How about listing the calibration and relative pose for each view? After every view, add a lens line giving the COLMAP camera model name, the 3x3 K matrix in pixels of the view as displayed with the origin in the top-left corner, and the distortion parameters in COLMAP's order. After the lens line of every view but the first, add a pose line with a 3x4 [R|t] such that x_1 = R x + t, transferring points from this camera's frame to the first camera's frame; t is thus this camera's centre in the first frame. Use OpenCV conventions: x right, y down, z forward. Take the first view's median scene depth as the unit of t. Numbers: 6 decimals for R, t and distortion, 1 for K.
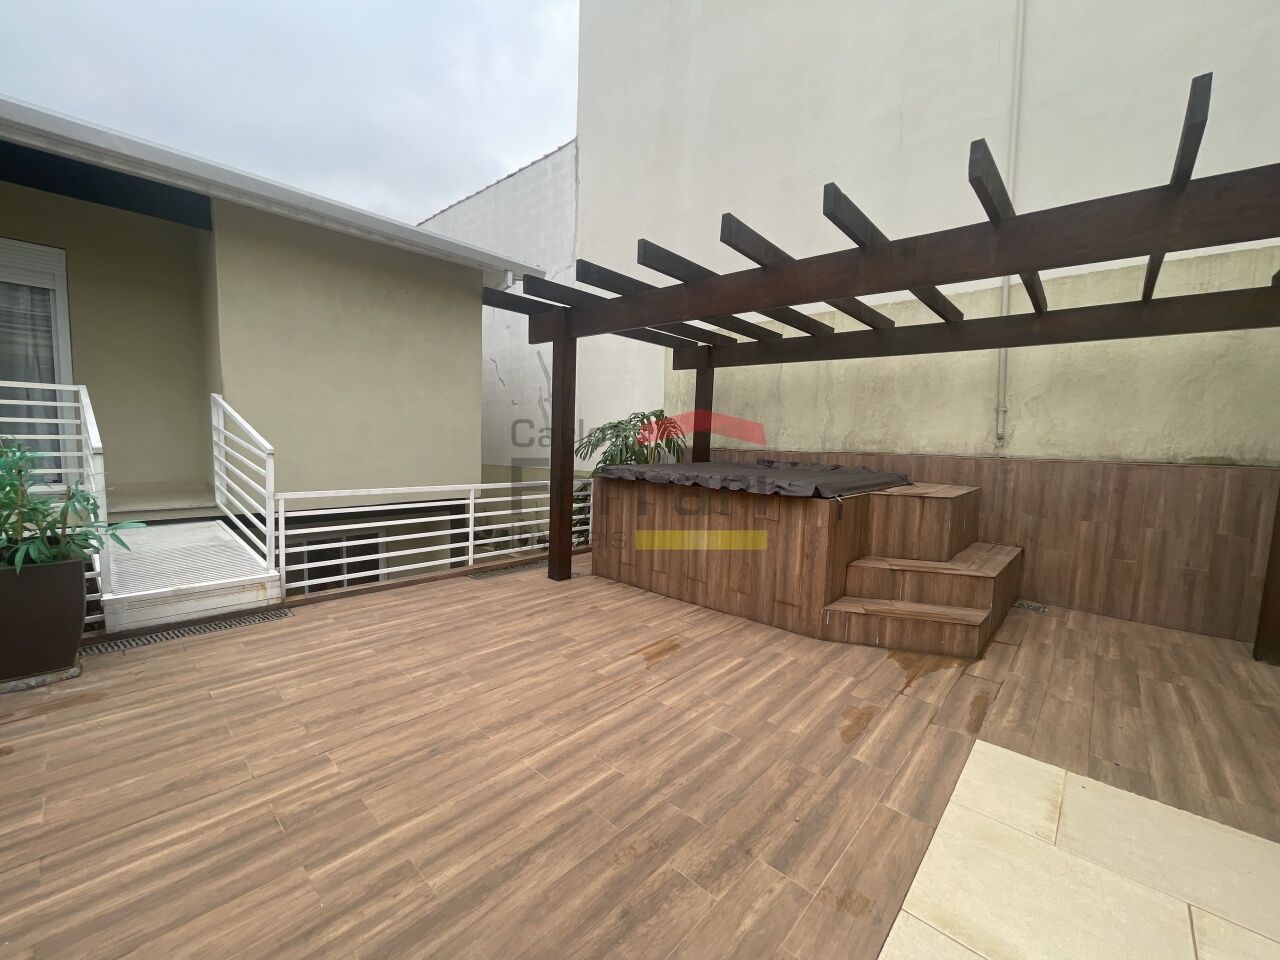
lens RADIAL K [[519.7, 0, 640.0], [0, 519.7, 480.0], [0, 0, 1]] dist [-0.000068, 0.000124]
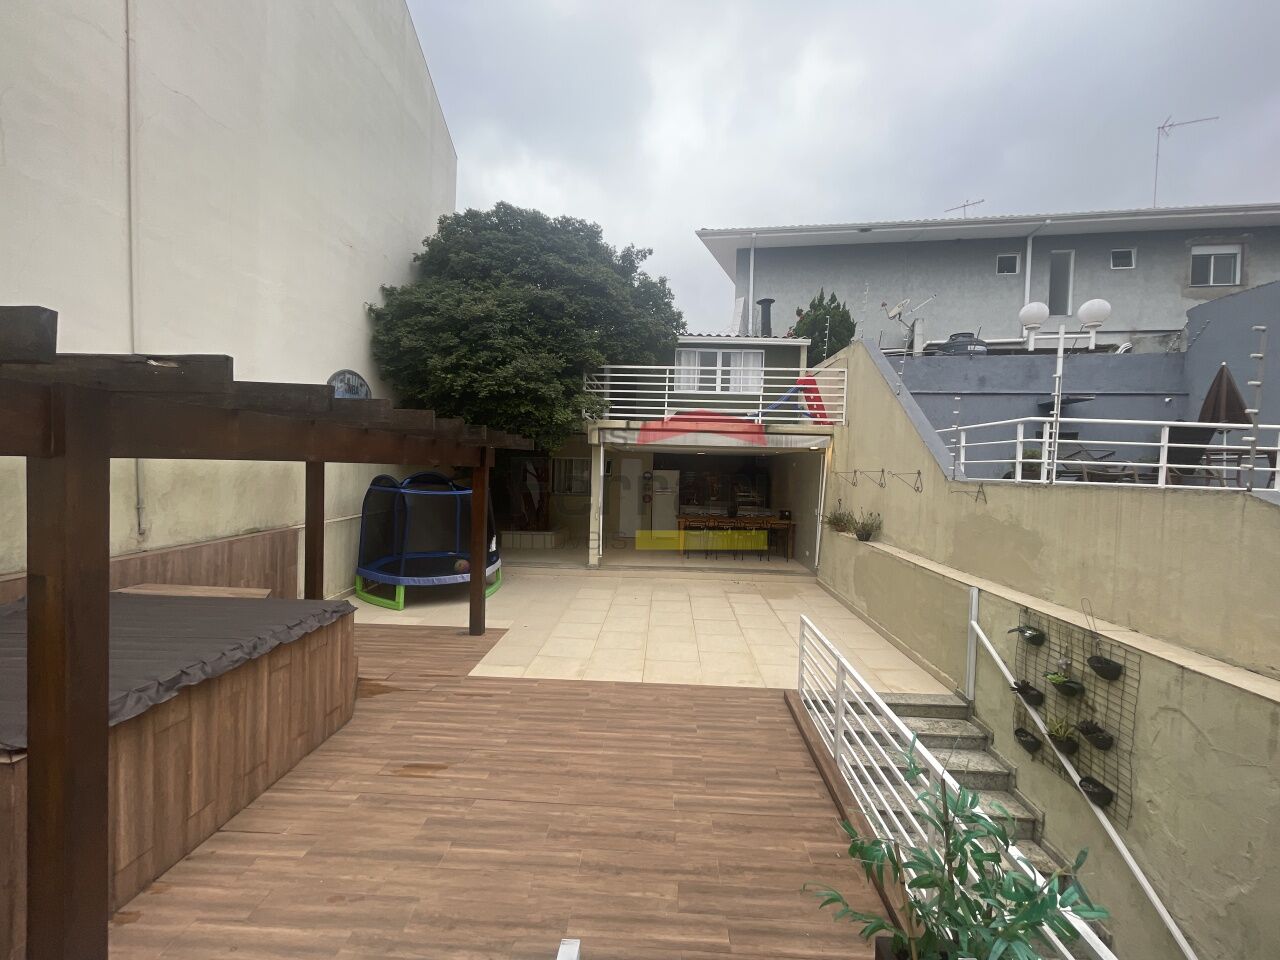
lens RADIAL K [[519.7, 0, 640.0], [0, 519.7, 480.0], [0, 0, 1]] dist [-0.000068, 0.000124]
pose [[-0.642462, -0.069629, 0.763147, -1.134276], [0.013234, 0.994707, 0.101898, -0.428498], [-0.766203, 0.075565, -0.638140, 1.362181]]
